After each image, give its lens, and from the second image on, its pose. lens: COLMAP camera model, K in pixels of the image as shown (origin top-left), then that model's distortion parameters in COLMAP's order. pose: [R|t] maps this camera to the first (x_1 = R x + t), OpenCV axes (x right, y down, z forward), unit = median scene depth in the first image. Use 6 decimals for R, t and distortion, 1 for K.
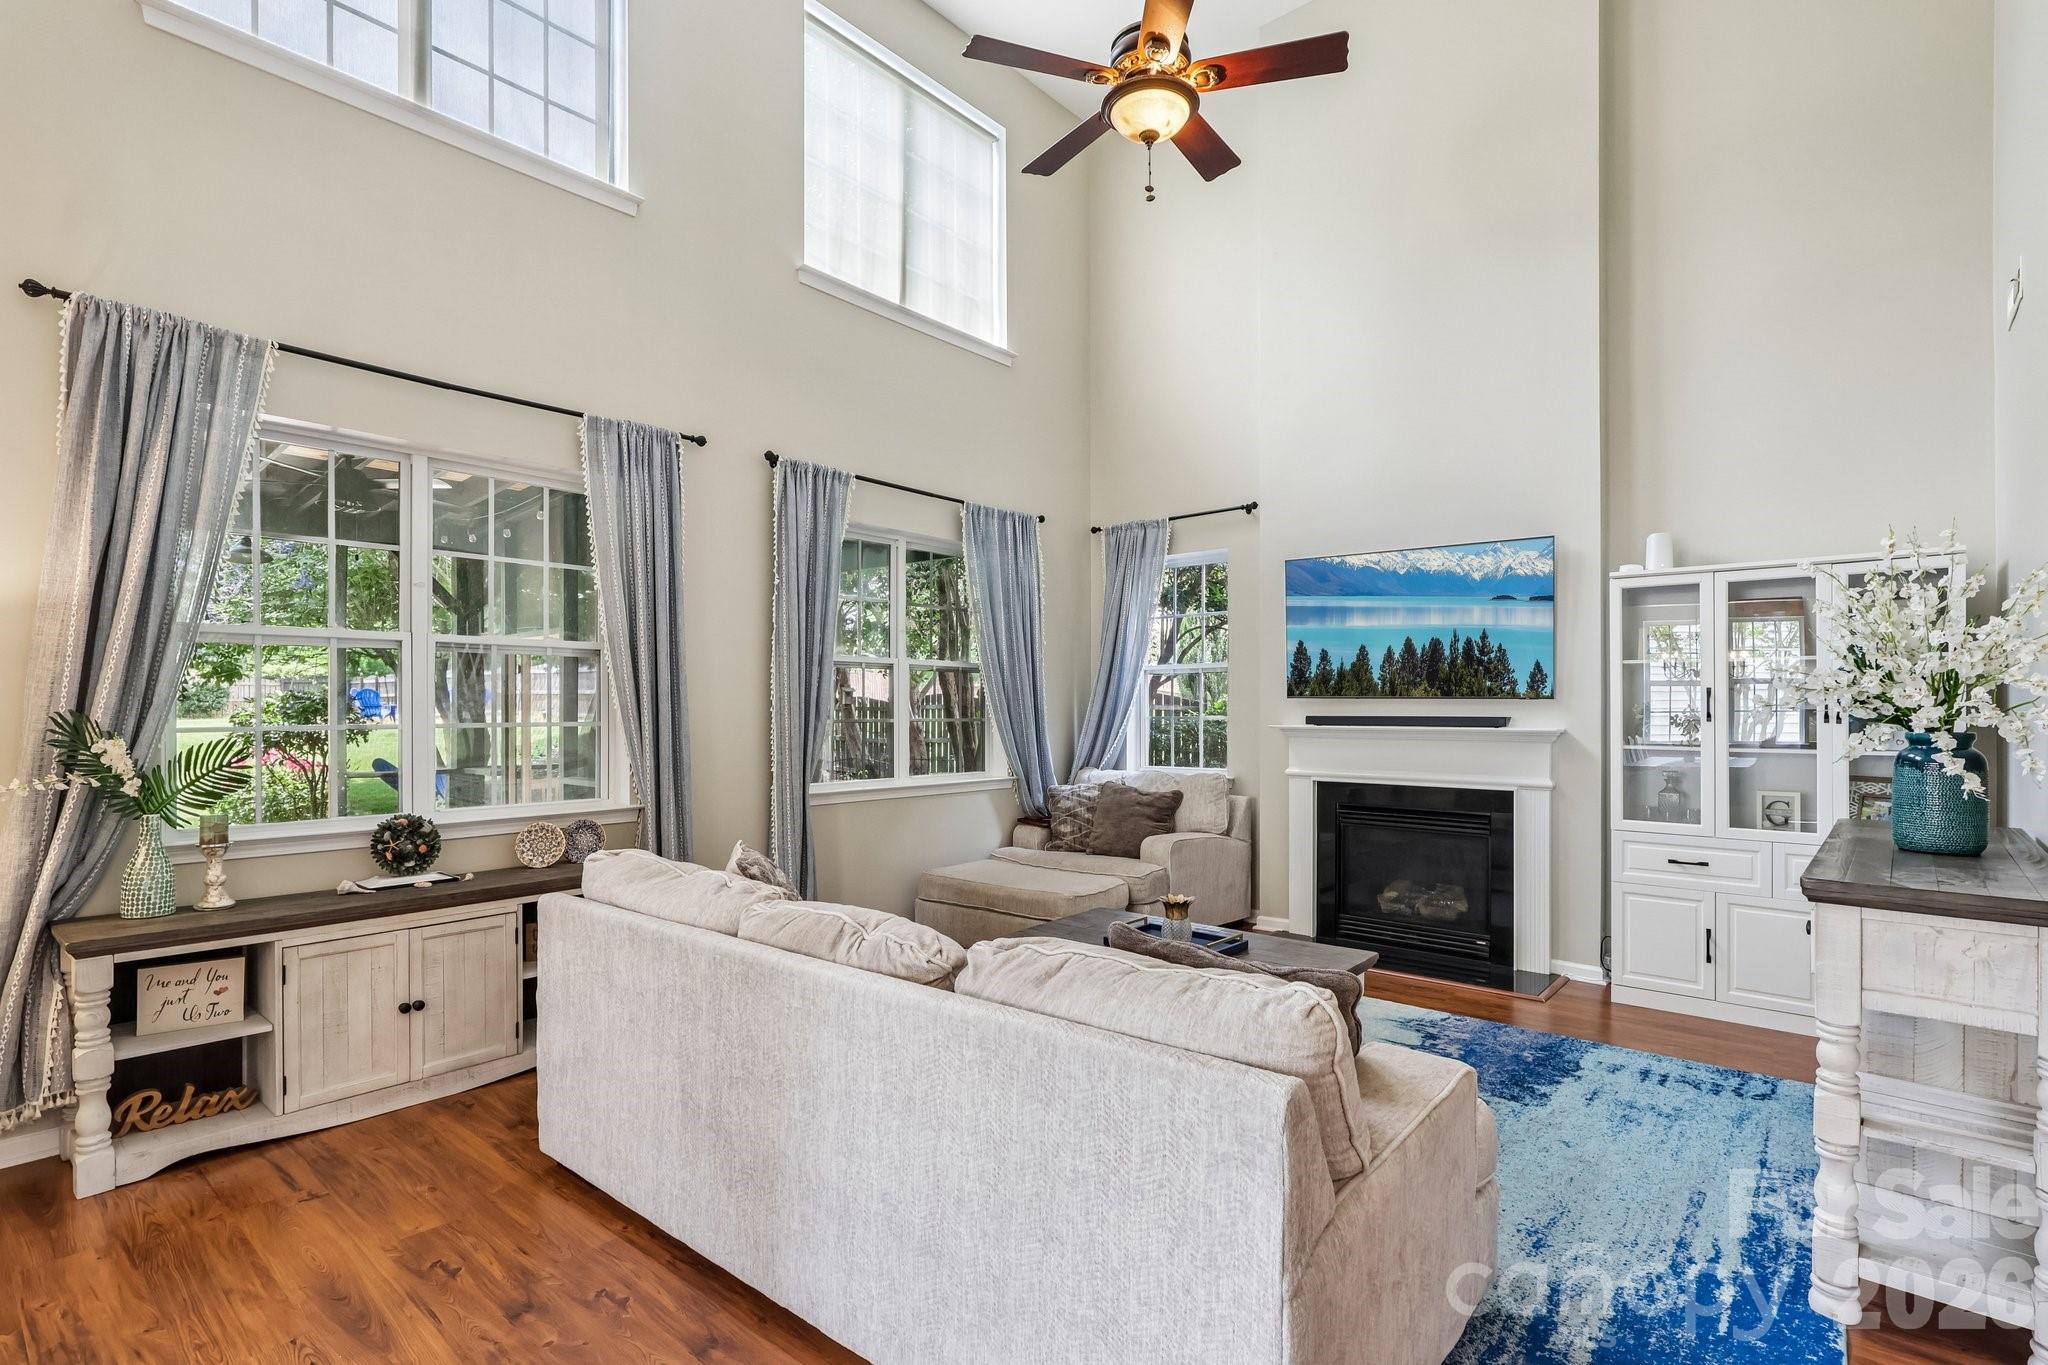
lens RADIAL K [[980.8, 0, 1032.5], [0, 980.8, 703.1], [0, 0, 1]] dist [-0.001626, -0.000187]
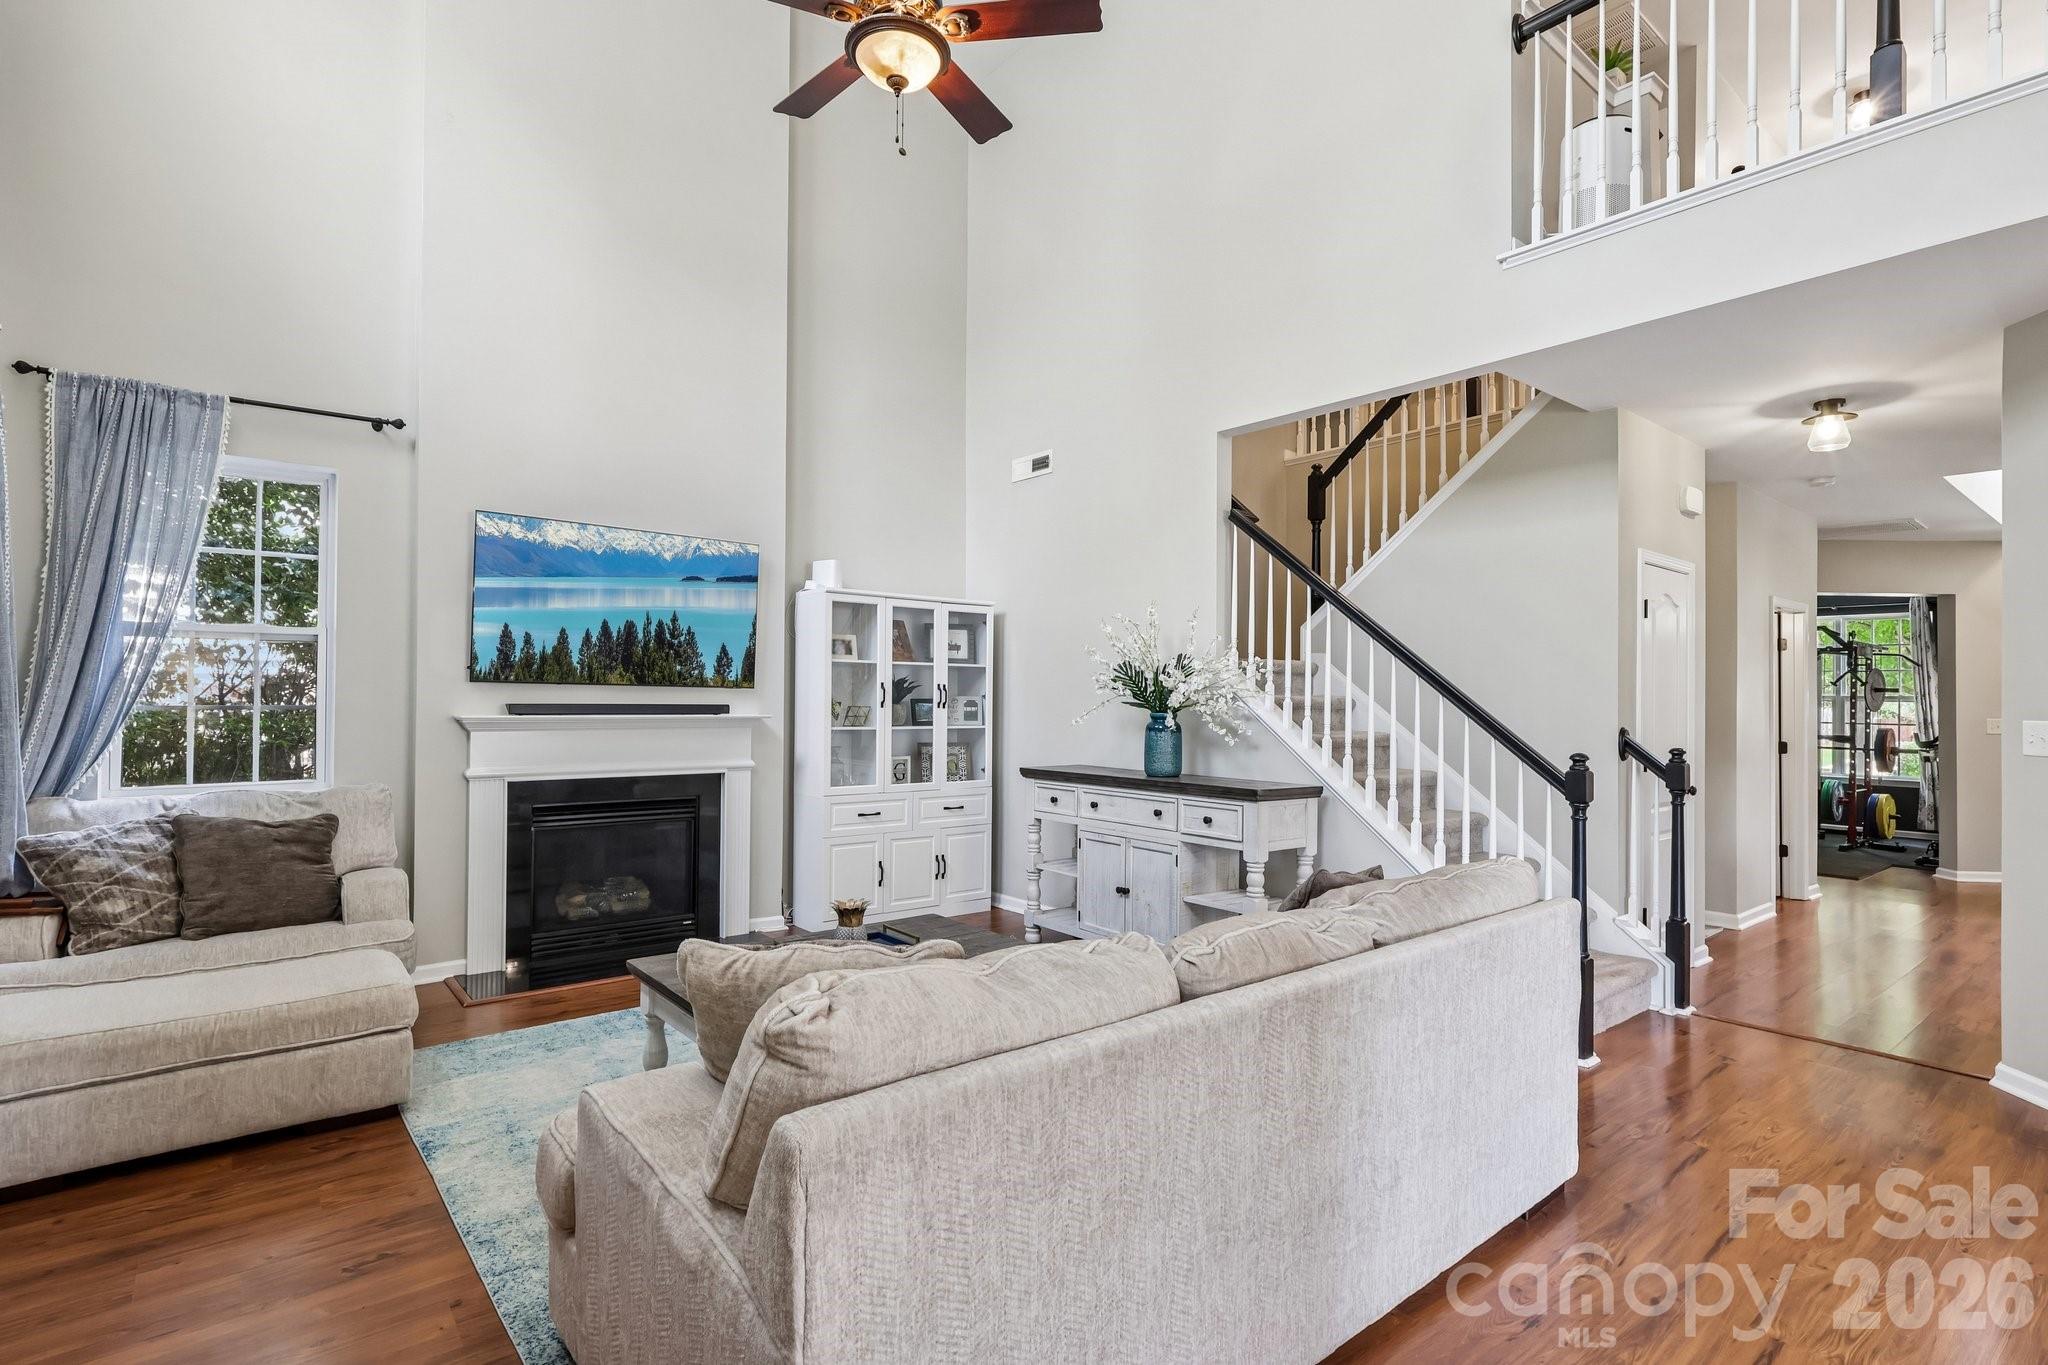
lens RADIAL K [[988.5, 0, 1024.0], [0, 988.5, 682.5], [0, 0, 1]] dist [0.005290, 0.000542]
pose [[0.191927, 0.017100, 0.981260, -0.467659], [-0.013556, 0.999799, -0.014772, 0.001486], [-0.981316, -0.010467, 0.192120, 0.420506]]
